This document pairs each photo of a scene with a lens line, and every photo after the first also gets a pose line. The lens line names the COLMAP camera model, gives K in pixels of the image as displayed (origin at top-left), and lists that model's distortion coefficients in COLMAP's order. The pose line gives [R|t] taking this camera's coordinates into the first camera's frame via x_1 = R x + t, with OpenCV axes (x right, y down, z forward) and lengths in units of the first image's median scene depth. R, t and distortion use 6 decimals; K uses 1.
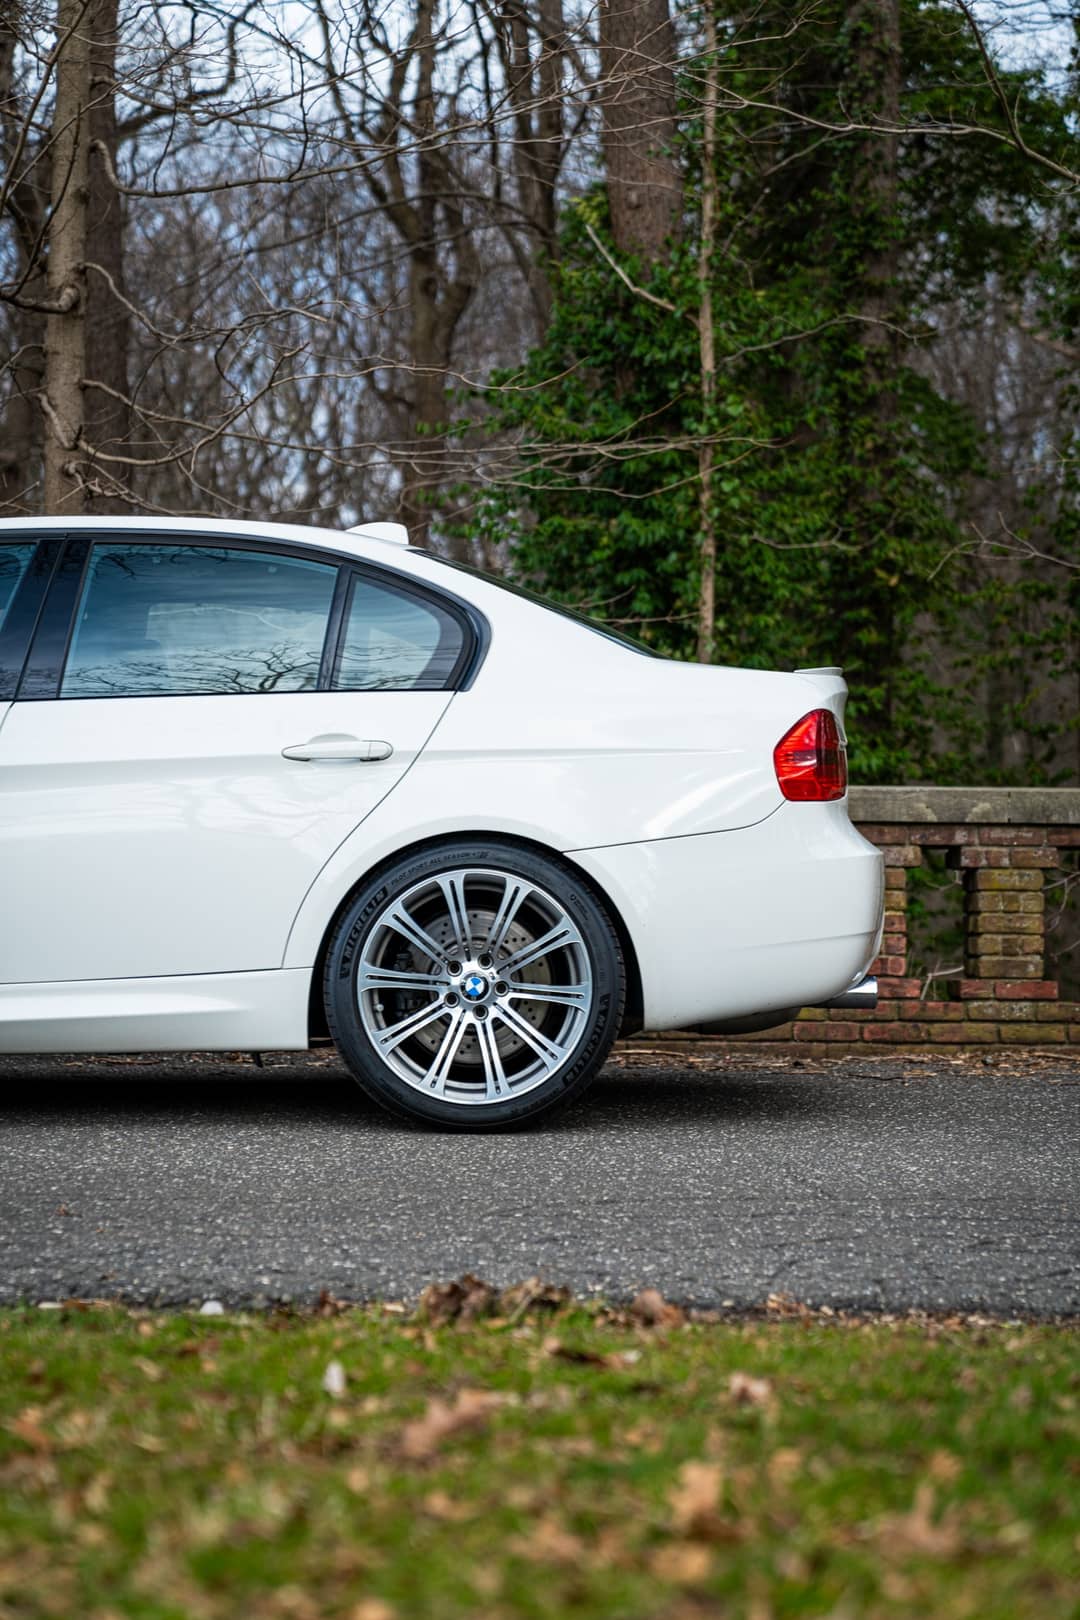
lens RADIAL K [[3162.8, 0, 540.0], [0, 3162.8, 810.0], [0, 0, 1]] dist [0.175950, 0.081727]
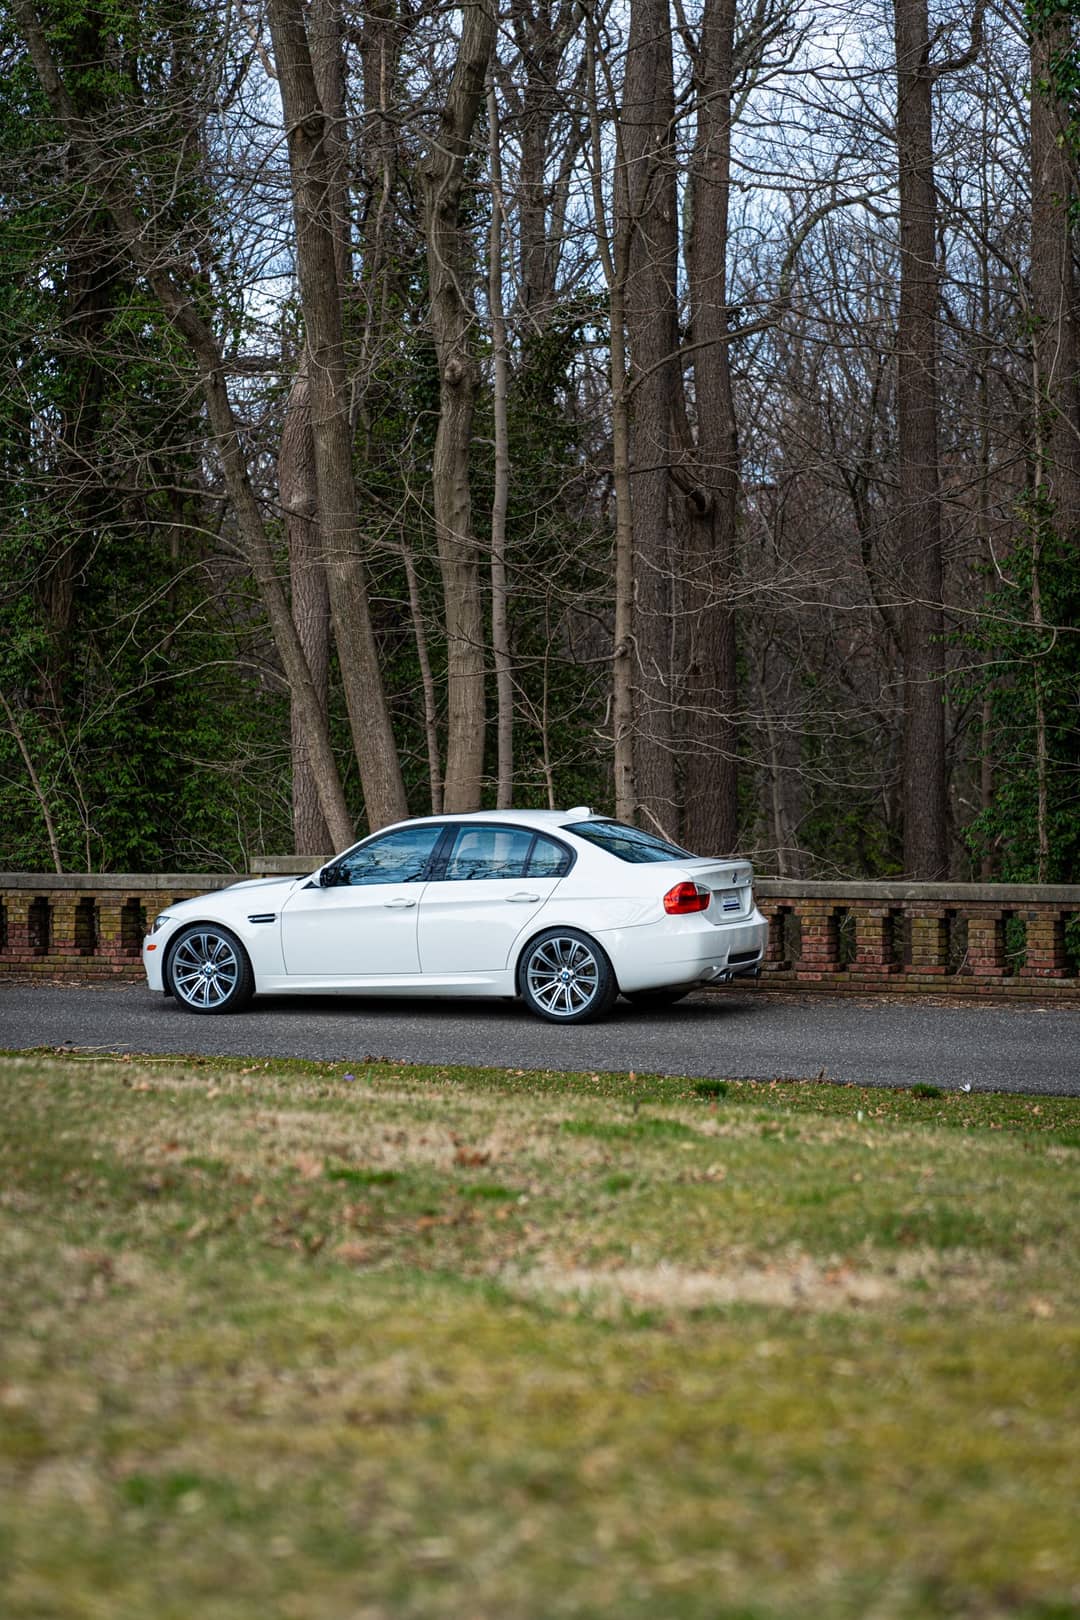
lens RADIAL K [[3162.8, 0, 540.0], [0, 3162.8, 810.0], [0, 0, 1]] dist [0.175950, 0.081727]
pose [[0.901800, -0.008576, -0.432068, 1.235462], [0.024089, 0.999246, 0.030443, -0.190821], [0.431481, -0.037862, 0.901327, -1.682915]]
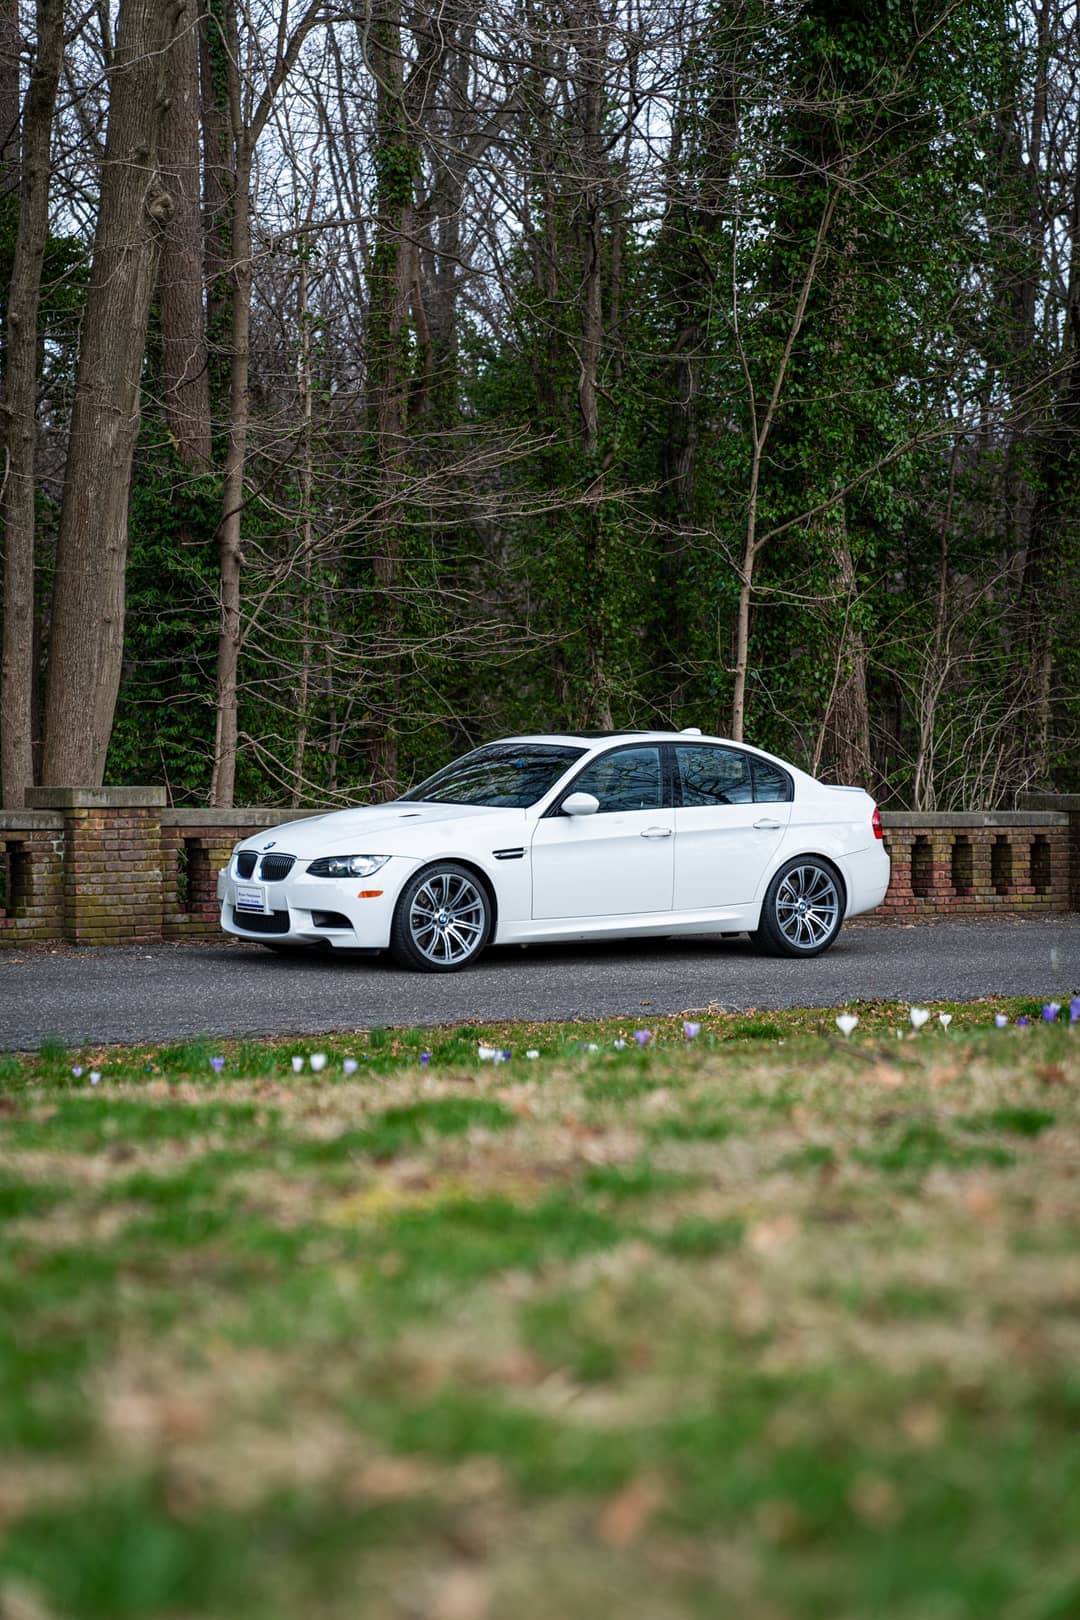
lens RADIAL K [[3045.8, 0, 540.0], [0, 3045.8, 810.0], [0, 0, 1]] dist [0.155388, 0.155508]
pose [[0.820477, -0.009289, 0.571604, -1.744090], [-0.017370, 0.999001, 0.041167, -0.137179], [-0.571415, -0.043705, 0.819496, -1.081950]]
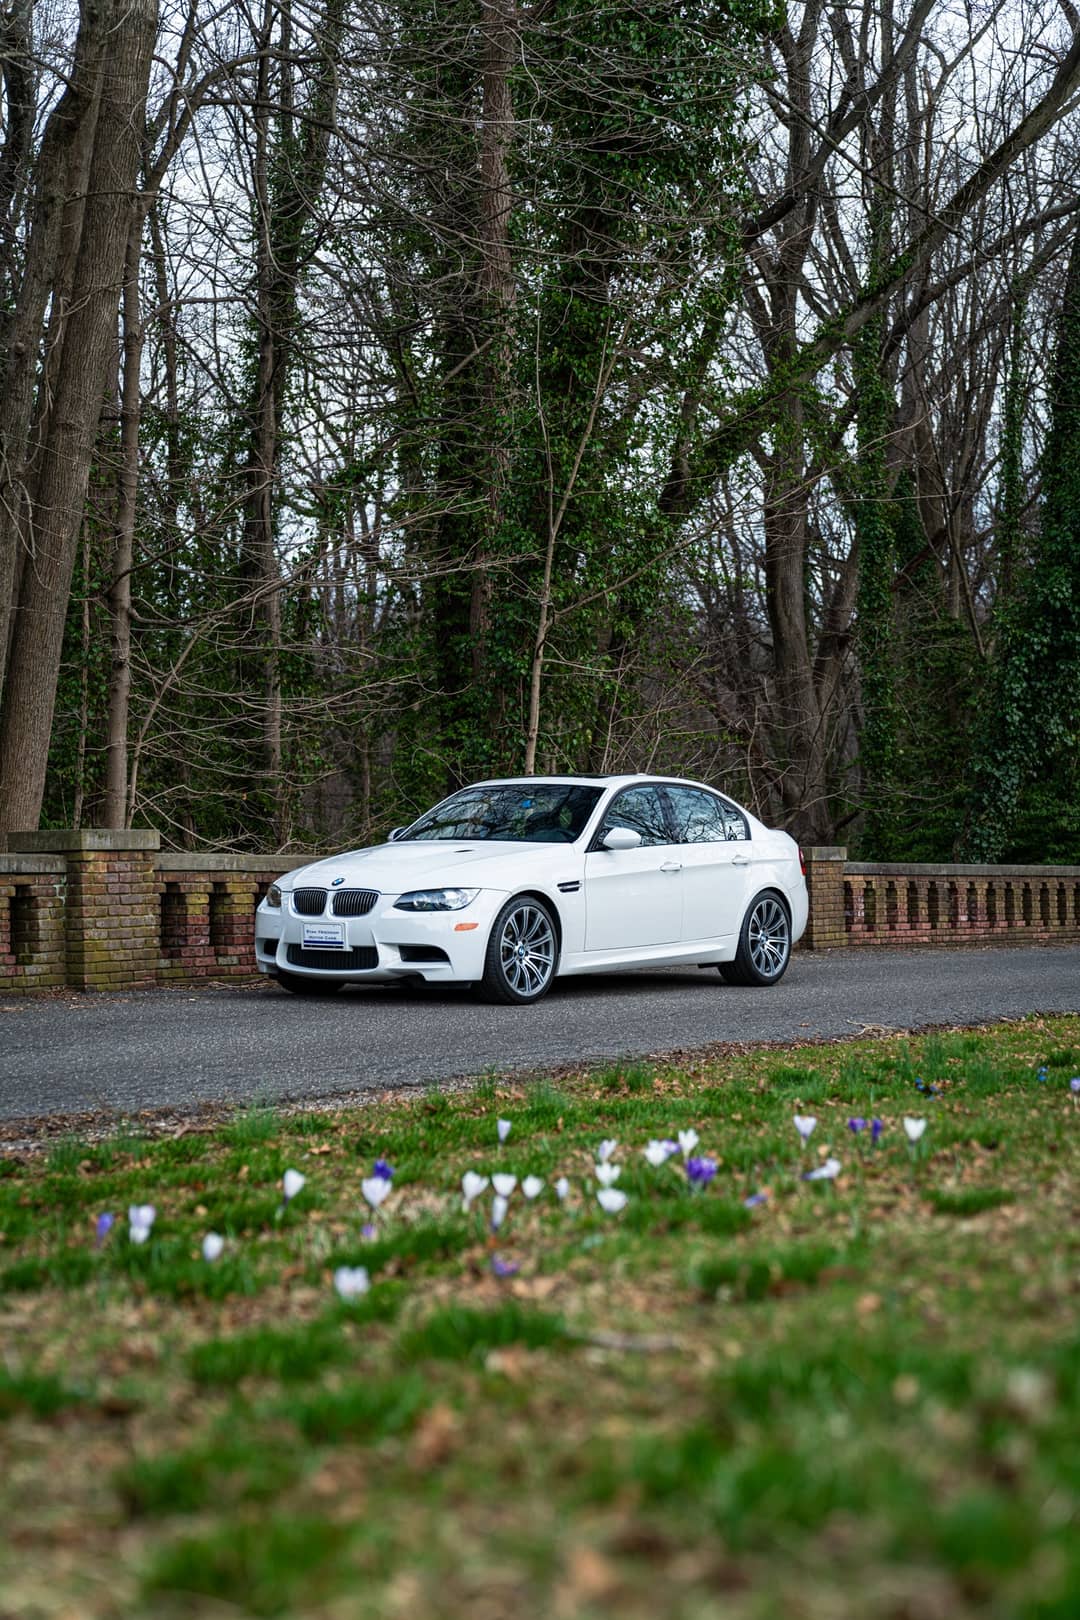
lens RADIAL K [[2412.9, 0, 574.9], [0, 2412.9, 809.5], [0, 0, 1]] dist [0.096154, 0.030732]
pose [[0.594928, 0.011883, 0.803691, -1.957045], [-0.013944, 0.999893, -0.004462, -0.053891], [-0.803658, -0.008552, 0.595030, -0.228314]]
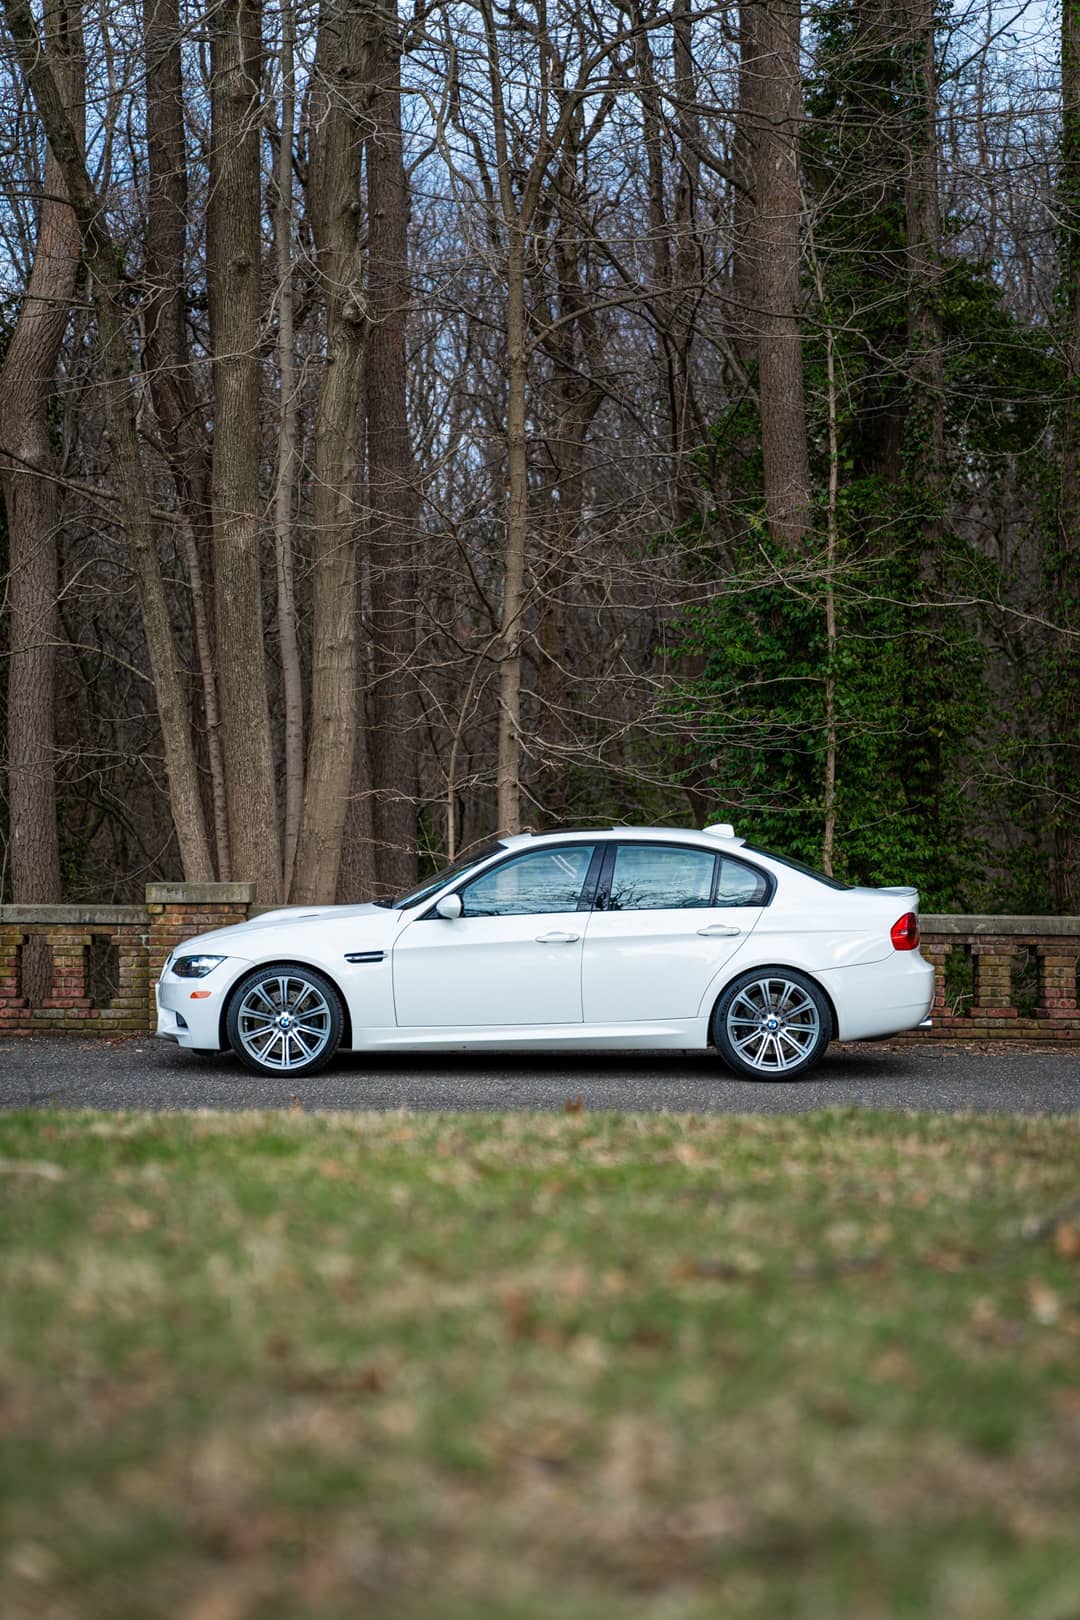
lens RADIAL K [[3162.8, 0, 540.0], [0, 3162.8, 810.0], [0, 0, 1]] dist [0.175950, 0.081727]
pose [[0.999892, 0.000850, -0.014644, -0.166739], [-0.000544, 0.999782, 0.020880, -0.165796], [0.014658, -0.020870, 0.999675, -1.507114]]
